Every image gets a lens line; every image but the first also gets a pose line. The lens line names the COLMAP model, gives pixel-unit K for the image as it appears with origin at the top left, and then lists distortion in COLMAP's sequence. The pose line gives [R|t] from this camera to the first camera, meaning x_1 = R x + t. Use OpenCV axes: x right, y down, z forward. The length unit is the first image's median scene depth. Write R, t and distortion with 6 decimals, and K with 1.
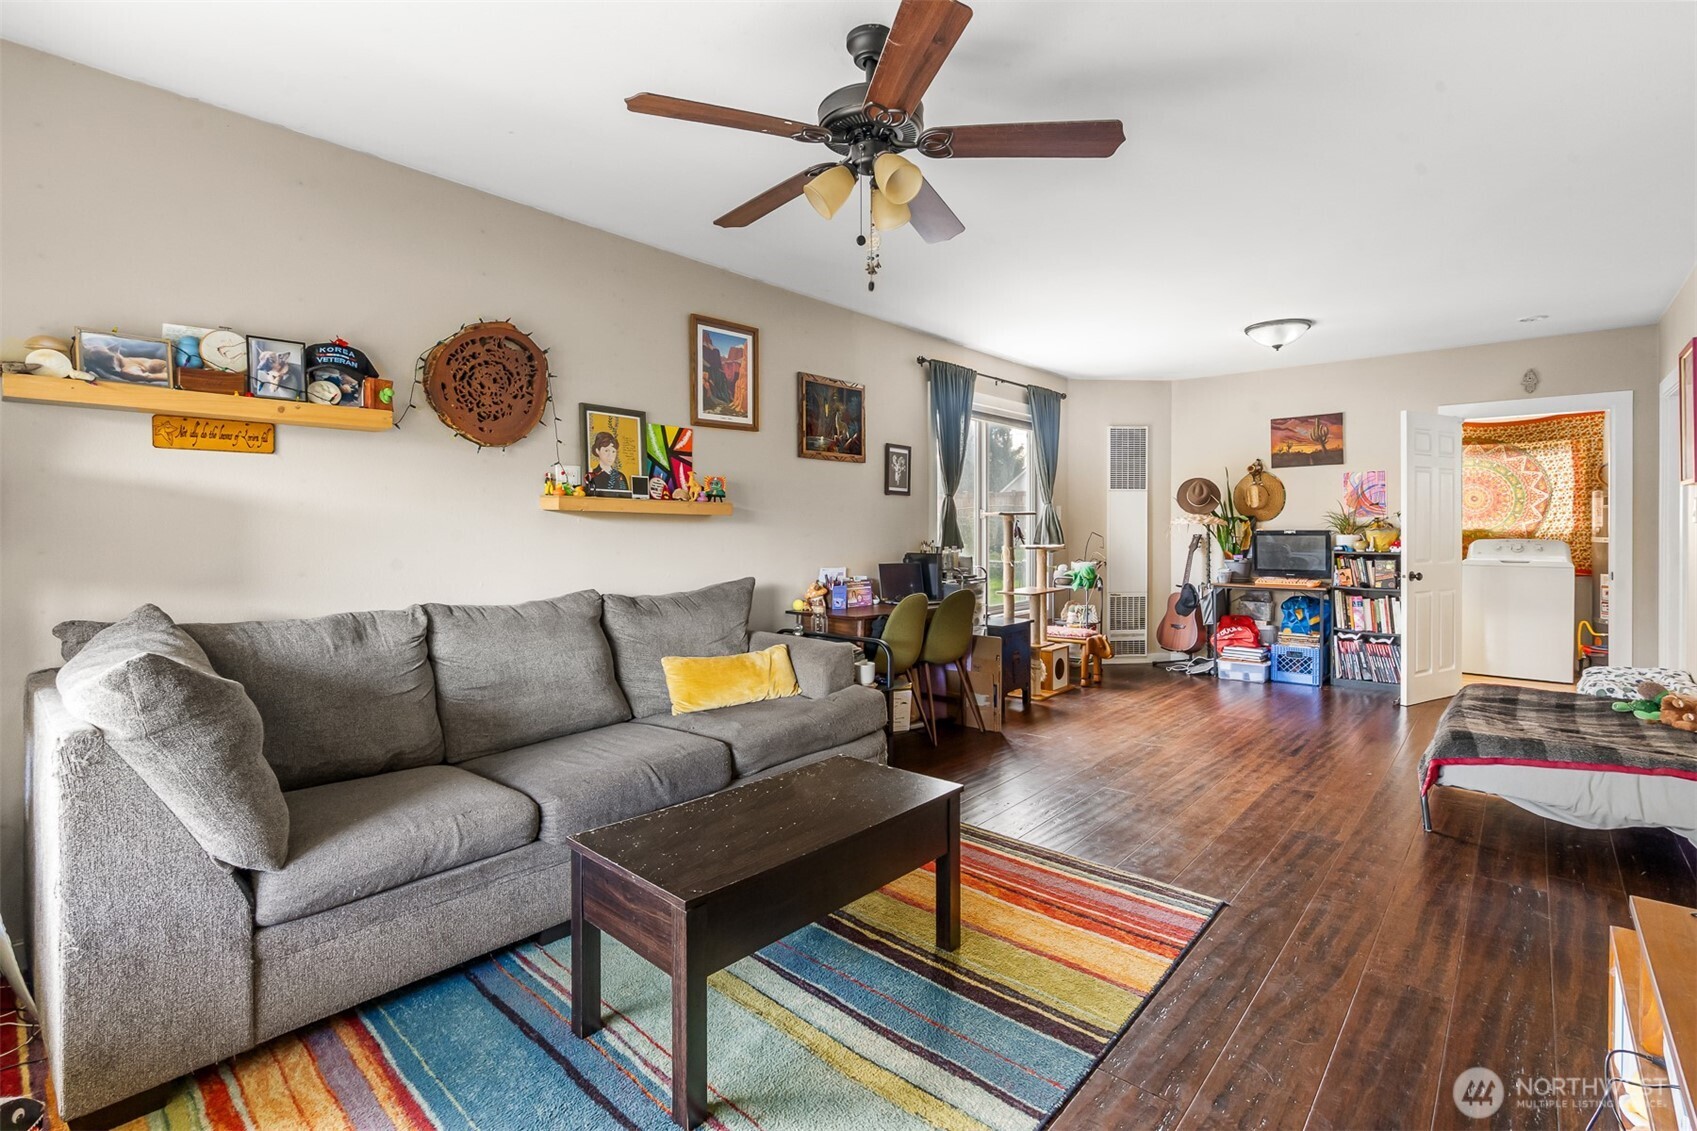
lens RADIAL K [[765.5, 0, 844.3], [0, 765.5, 548.8], [0, 0, 1]] dist [-0.000973, 0.000051]
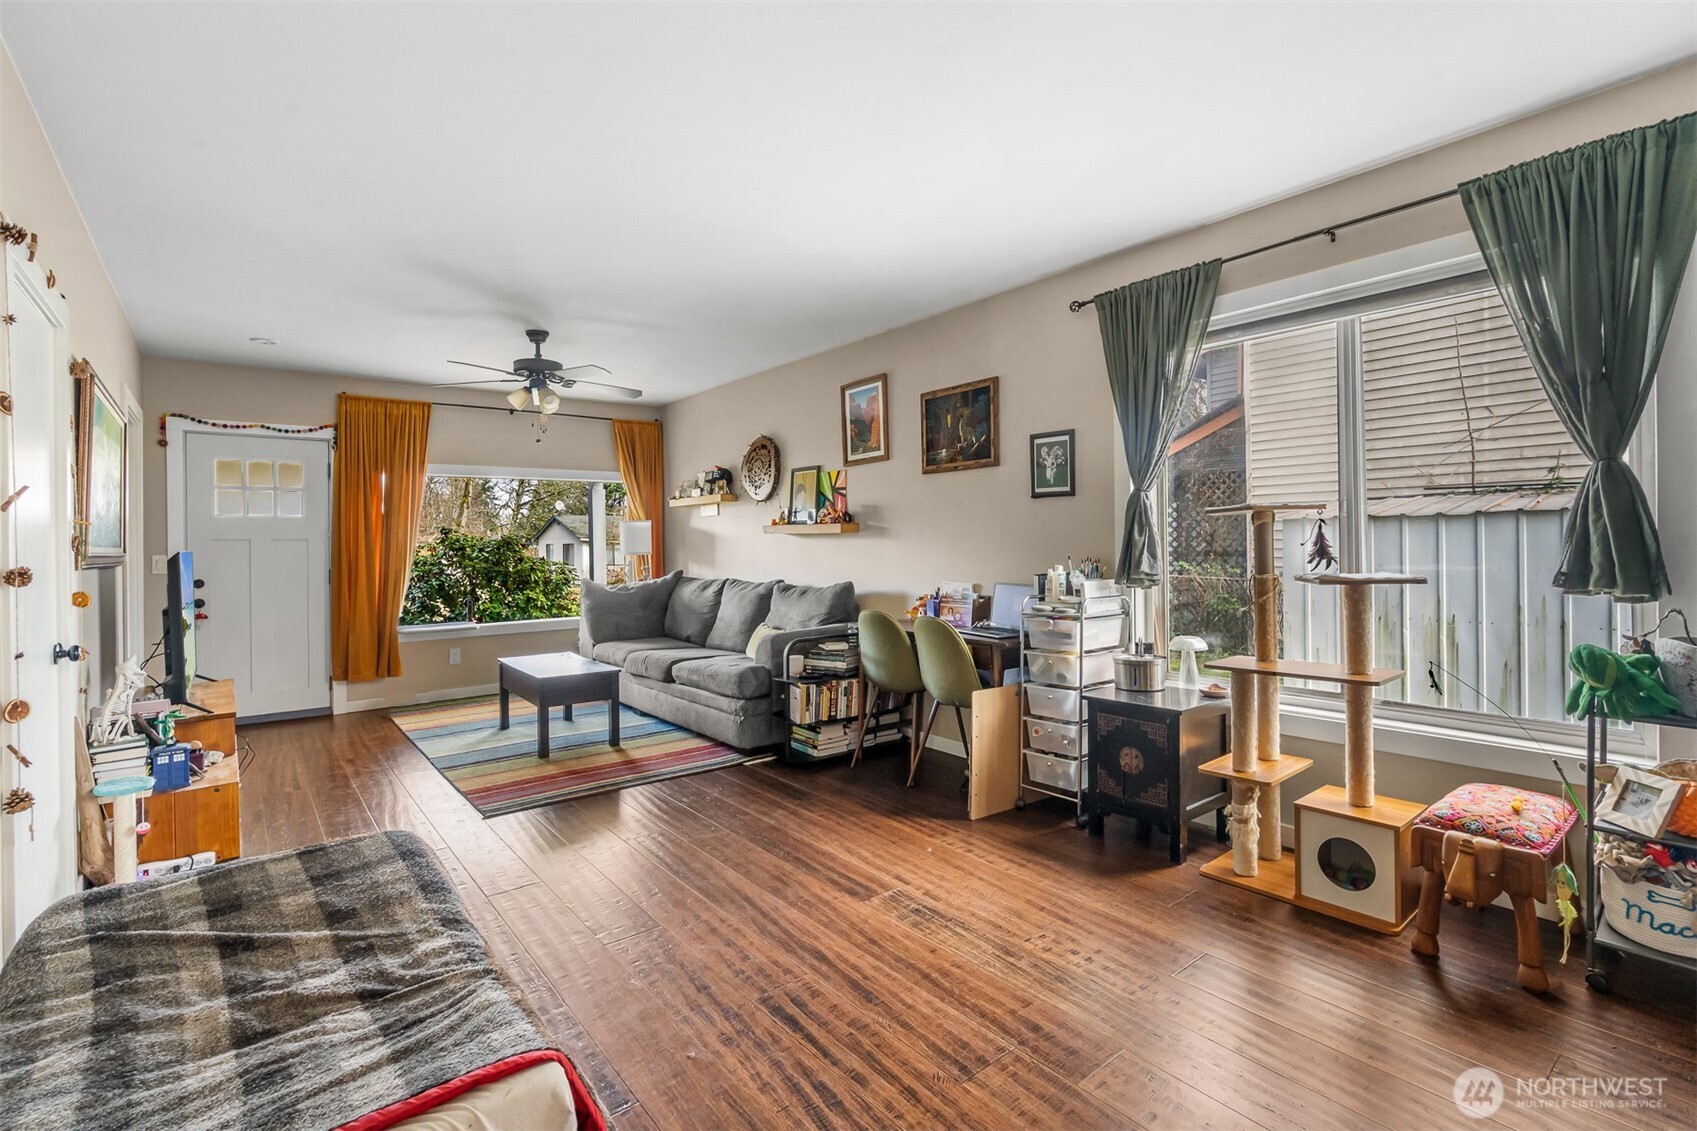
lens RADIAL K [[765.5, 0, 844.3], [0, 765.5, 548.8], [0, 0, 1]] dist [-0.000973, 0.000051]
pose [[-0.163034, 0.019957, -0.986419, 1.047453], [-0.005837, 0.999758, 0.021191, -0.039970], [0.986603, 0.009213, -0.162878, 1.110255]]
